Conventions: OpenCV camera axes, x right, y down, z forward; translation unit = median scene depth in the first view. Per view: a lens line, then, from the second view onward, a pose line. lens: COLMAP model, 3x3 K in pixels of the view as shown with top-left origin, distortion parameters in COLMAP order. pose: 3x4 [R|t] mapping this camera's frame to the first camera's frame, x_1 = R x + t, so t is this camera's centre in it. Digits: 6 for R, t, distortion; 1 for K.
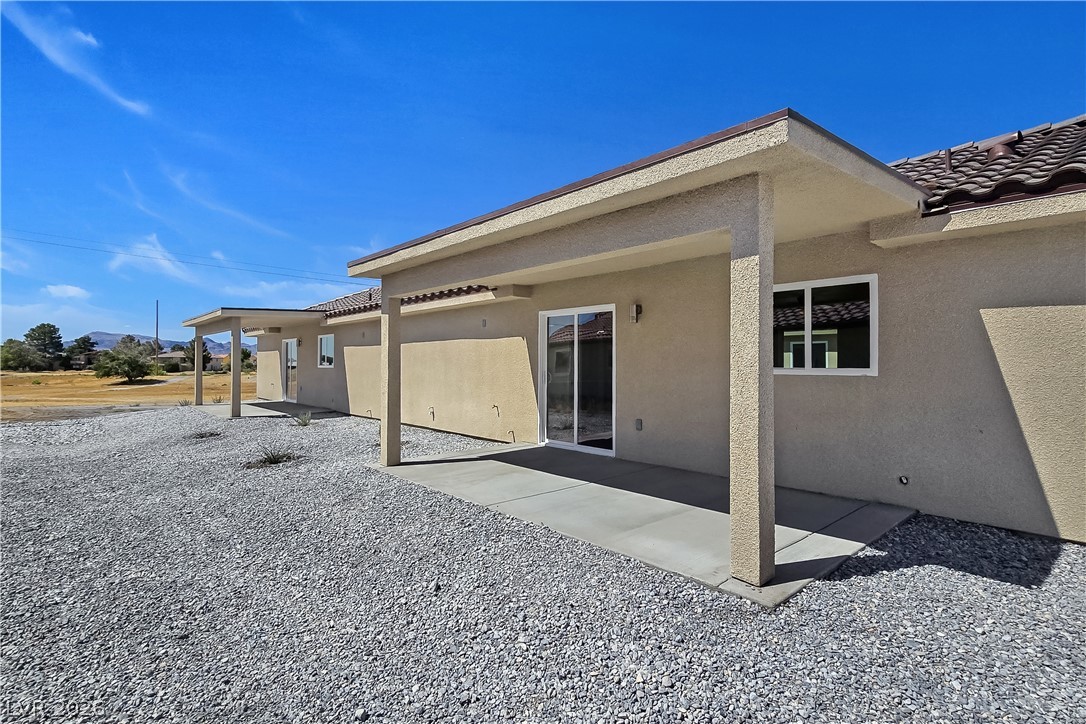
lens RADIAL K [[536.1, 0, 543.0], [0, 536.1, 362.0], [0, 0, 1]] dist [0.000521, 0.000097]
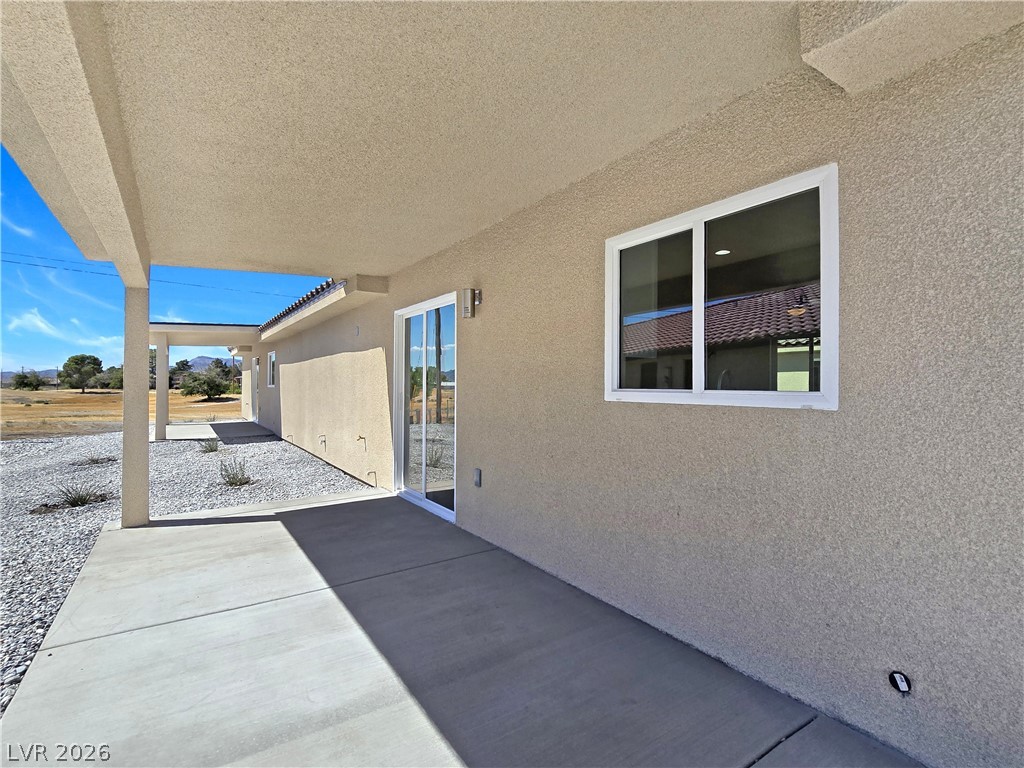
lens RADIAL K [[505.4, 0, 515.6], [0, 505.4, 382.4], [0, 0, 1]] dist [-0.002811, -0.001232]
pose [[0.991459, 0.001470, -0.130411, 0.301687], [-0.001535, 0.999999, -0.000395, 0.003629], [0.130410, 0.000592, 0.991460, 0.409685]]
